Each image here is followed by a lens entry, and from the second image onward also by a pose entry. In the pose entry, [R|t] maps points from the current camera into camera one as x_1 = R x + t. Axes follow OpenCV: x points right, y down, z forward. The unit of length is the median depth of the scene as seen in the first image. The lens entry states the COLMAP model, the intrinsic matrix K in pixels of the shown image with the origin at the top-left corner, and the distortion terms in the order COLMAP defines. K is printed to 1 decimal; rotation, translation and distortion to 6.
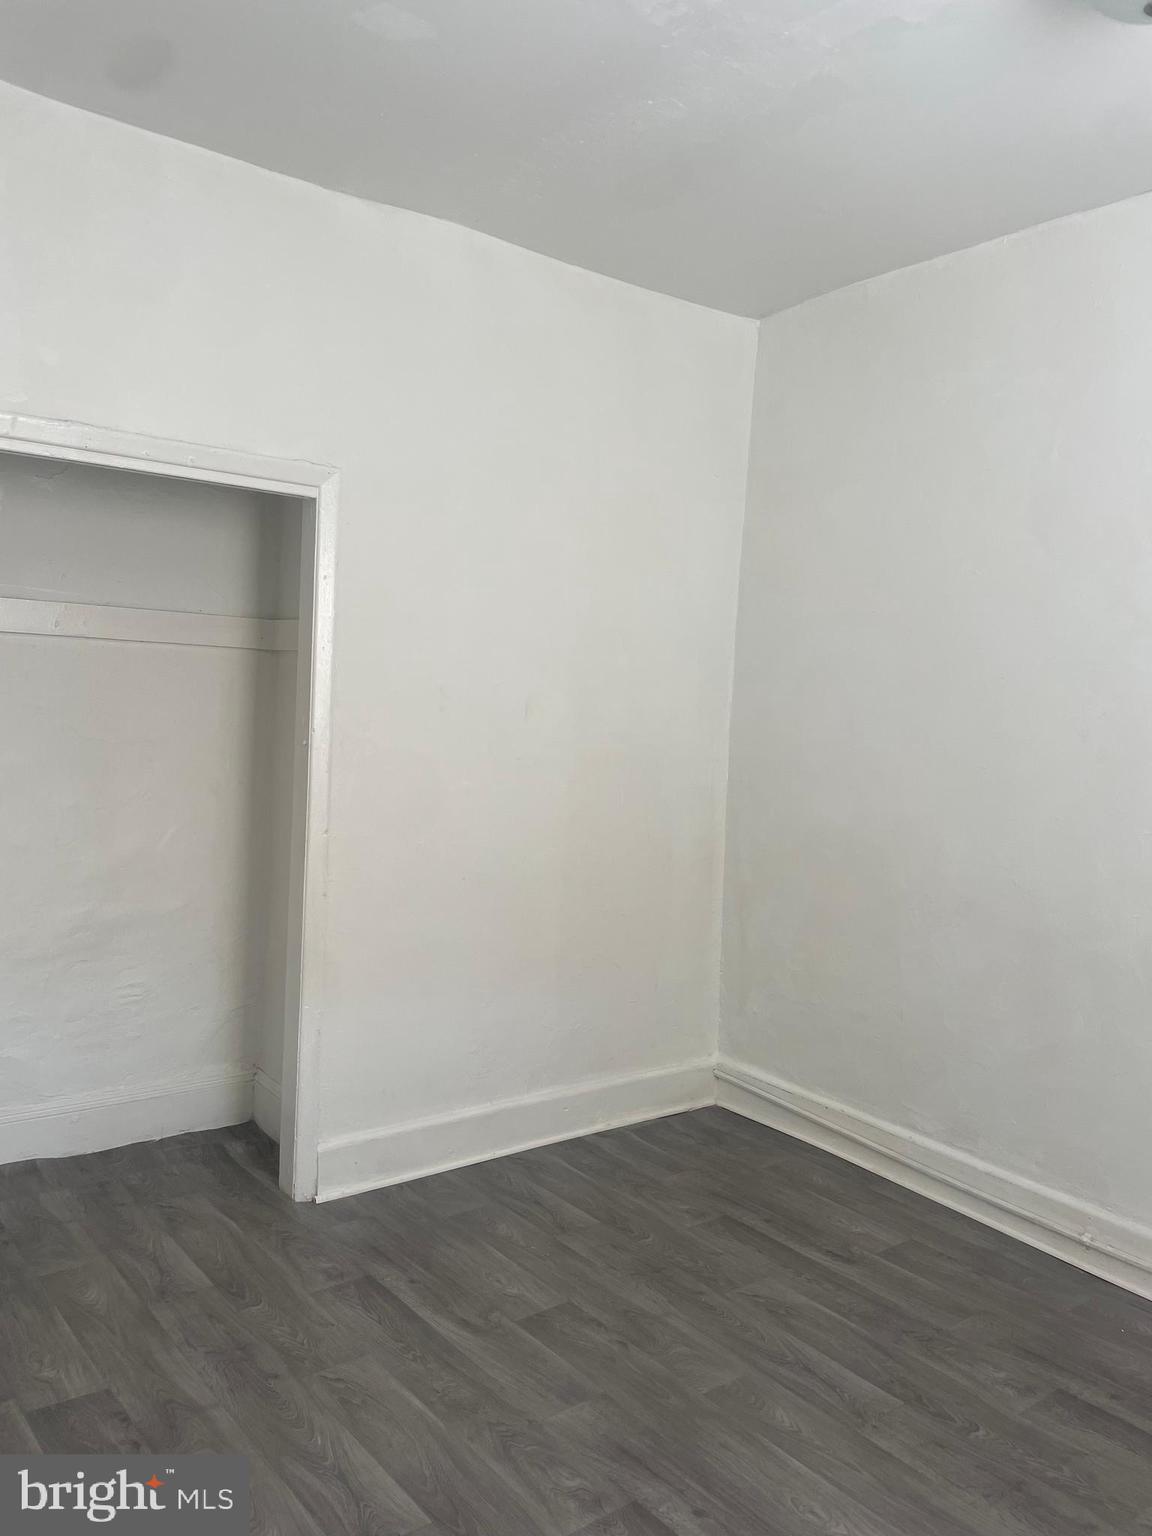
lens RADIAL K [[1144.6, 0, 576.0], [0, 1144.6, 768.0], [0, 0, 1]] dist [0.095201, -0.140139]
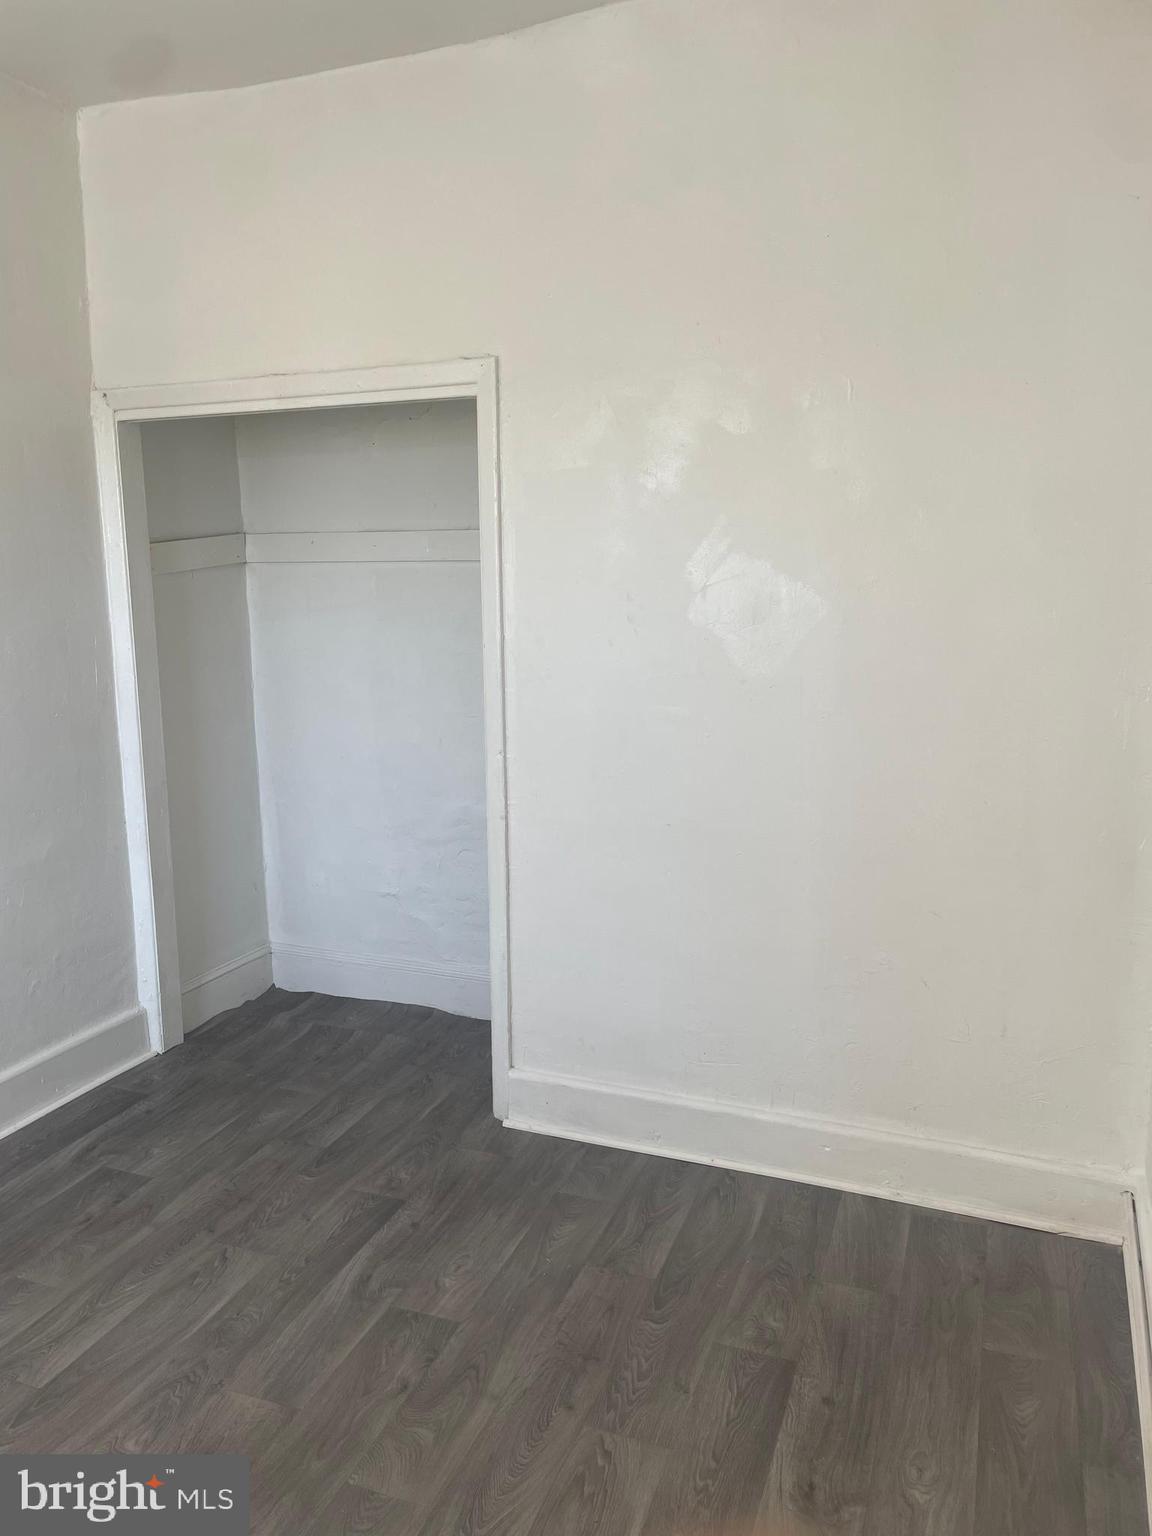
lens RADIAL K [[1144.6, 0, 576.0], [0, 1144.6, 768.0], [0, 0, 1]] dist [0.095201, -0.140139]
pose [[0.509802, 0.087072, -0.855874, 0.737138], [-0.022954, 0.995887, 0.087644, -0.019209], [0.859986, -0.025036, 0.509704, 0.661792]]
